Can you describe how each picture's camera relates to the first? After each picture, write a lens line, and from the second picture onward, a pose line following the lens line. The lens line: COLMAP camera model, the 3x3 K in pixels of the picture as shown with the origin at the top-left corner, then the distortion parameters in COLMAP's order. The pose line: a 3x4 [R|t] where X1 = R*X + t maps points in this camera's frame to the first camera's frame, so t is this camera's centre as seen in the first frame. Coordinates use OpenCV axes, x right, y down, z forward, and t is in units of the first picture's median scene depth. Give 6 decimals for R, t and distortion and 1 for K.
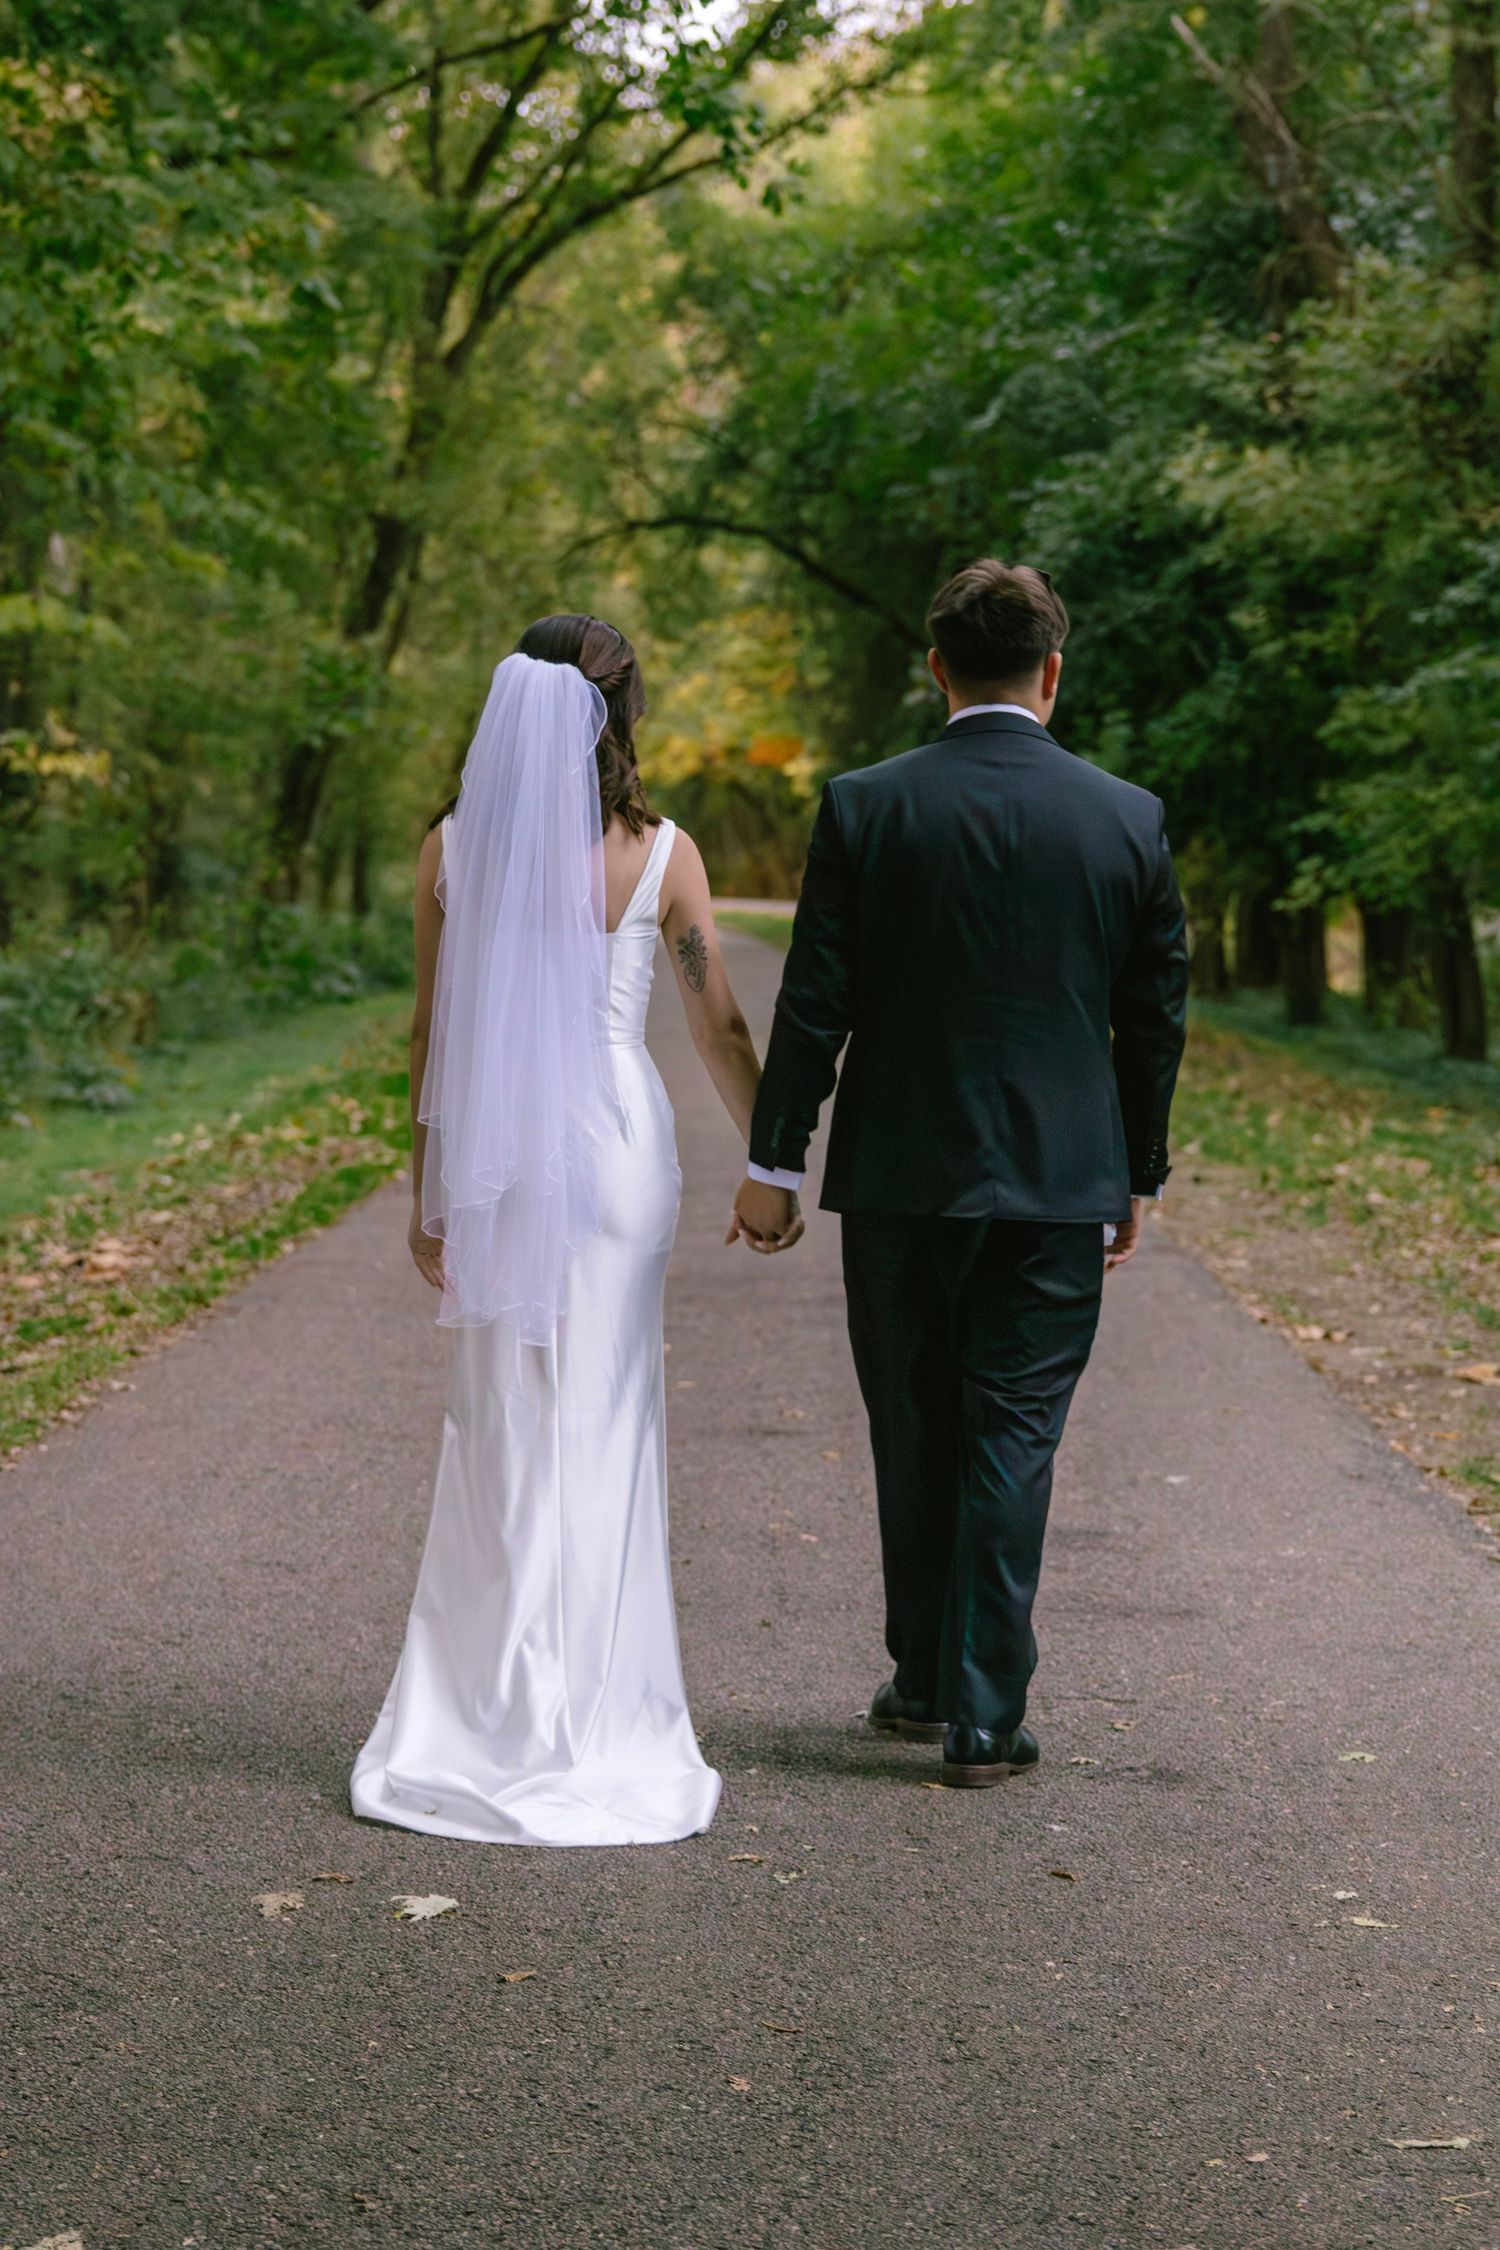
lens RADIAL K [[4795.2, 0, 750.0], [0, 4795.2, 1125.0], [0, 0, 1]] dist [-0.036242, -0.115205]
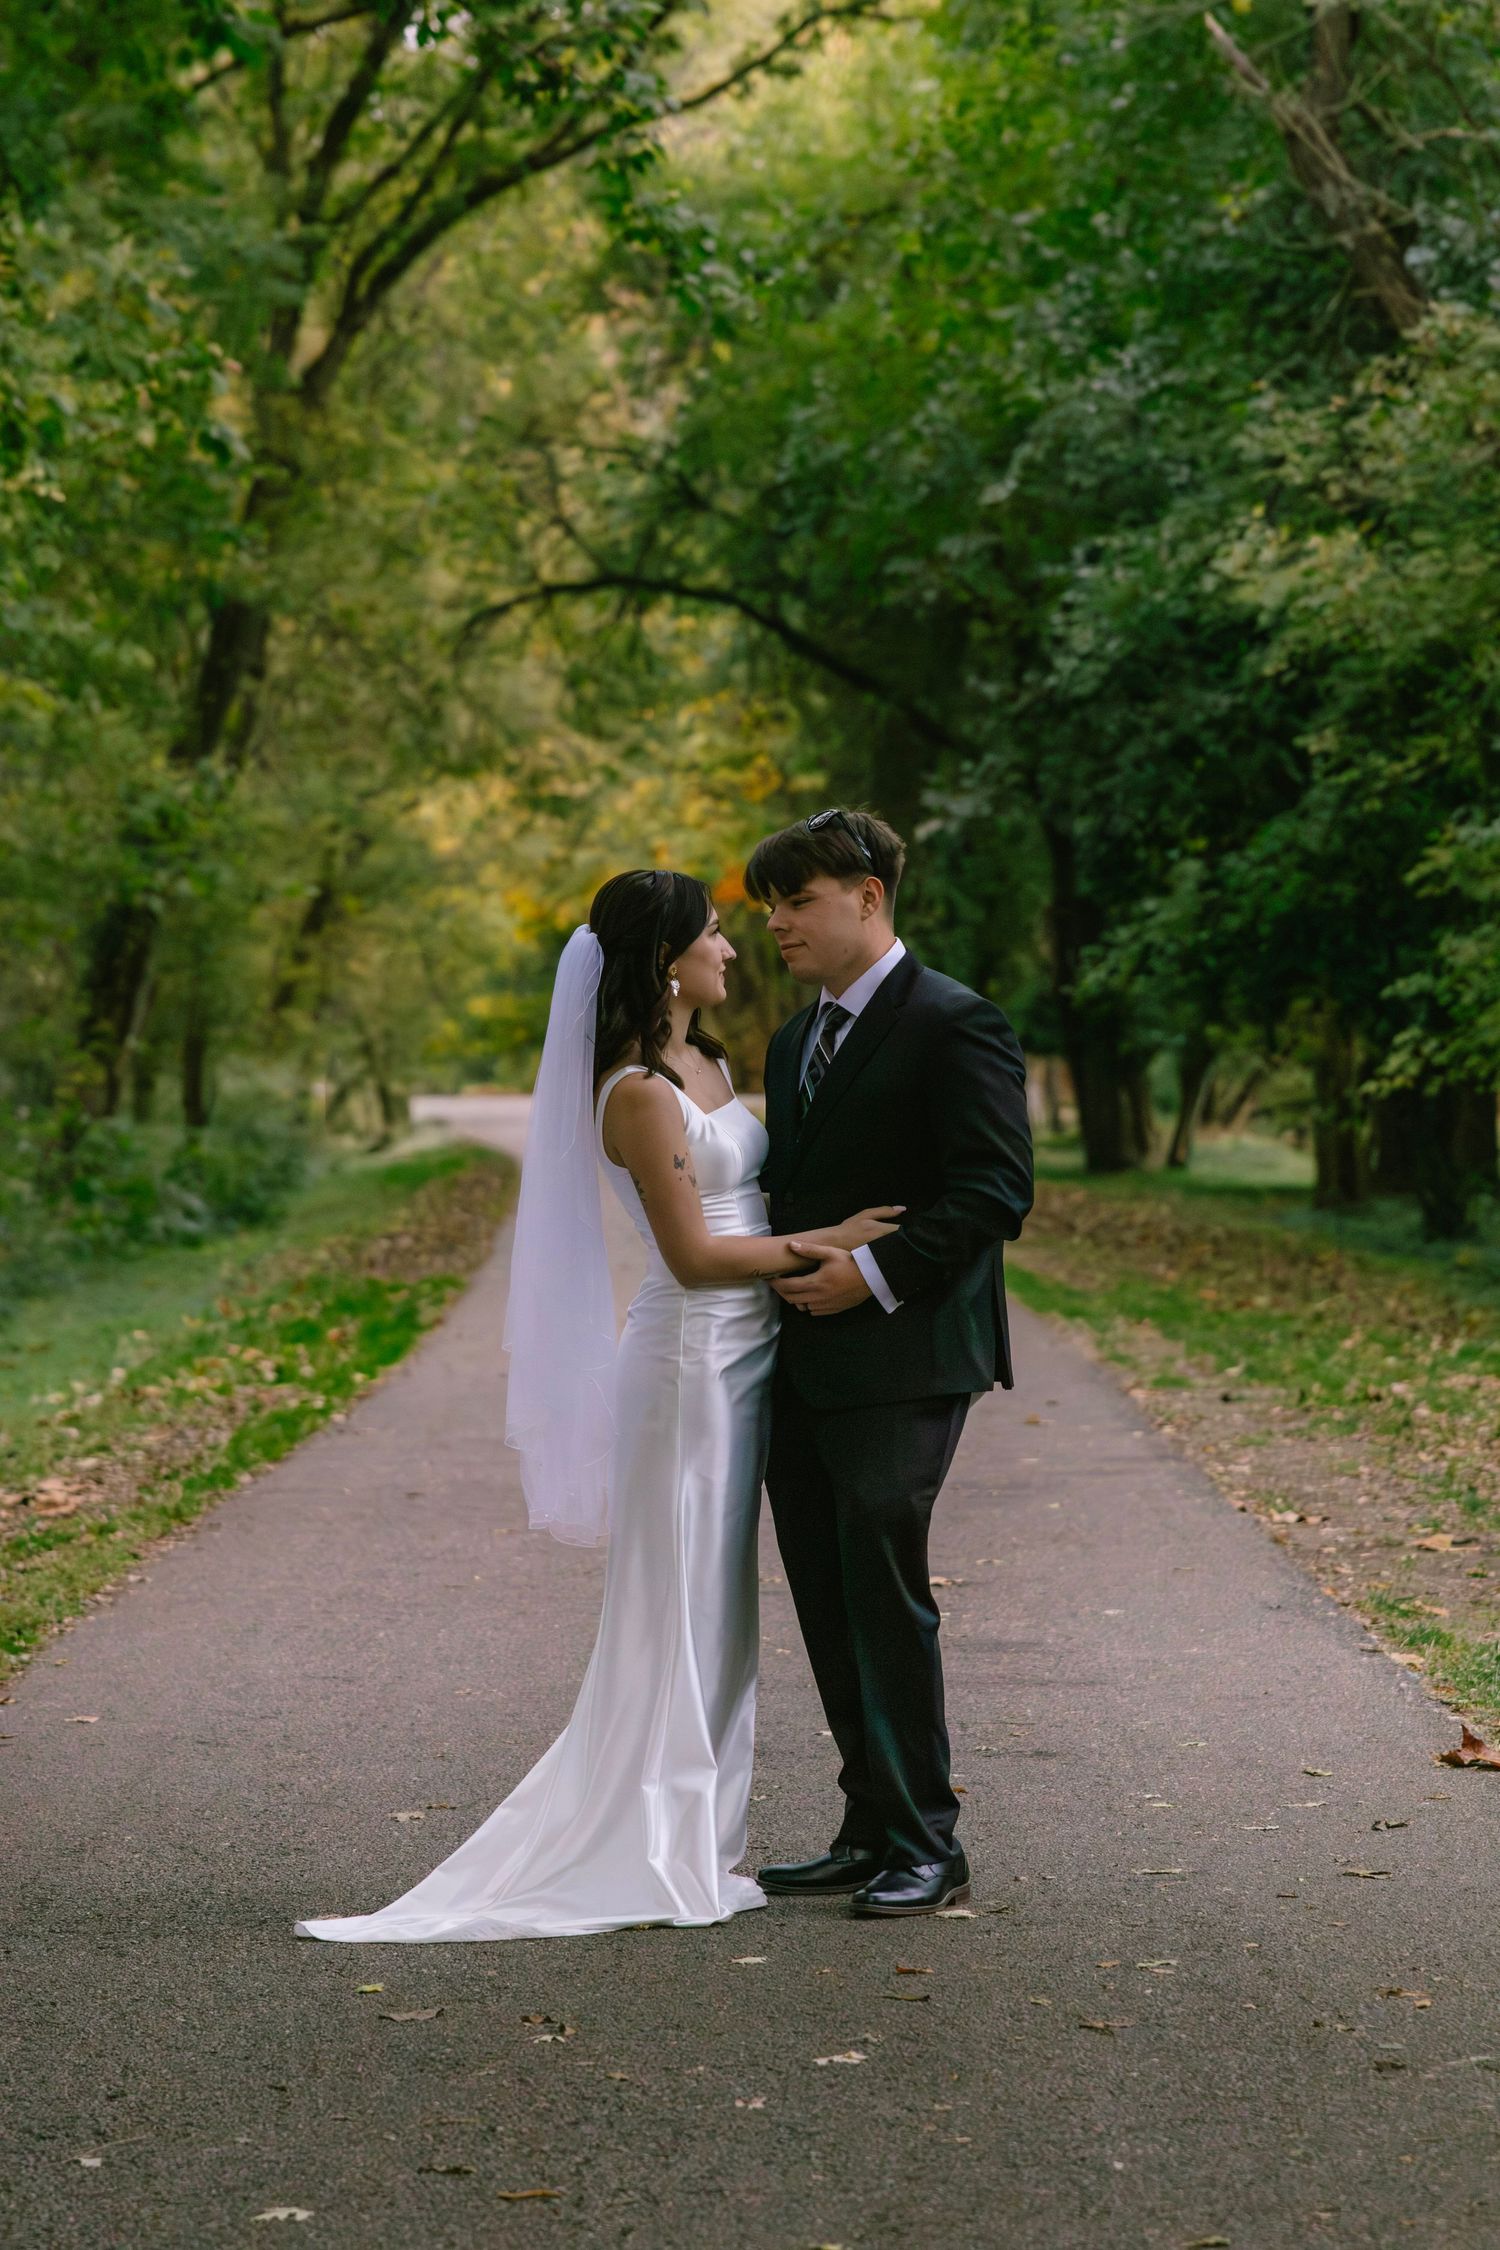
lens RADIAL K [[7251.0, 0, 750.0], [0, 7251.0, 1125.0], [0, 0, 1]] dist [-0.053796, 2.263675]
pose [[0.999654, -0.026060, 0.003446, 0.000320], [0.026182, 0.998772, -0.042069, 0.007072], [-0.002346, 0.042144, 0.999109, -0.169313]]
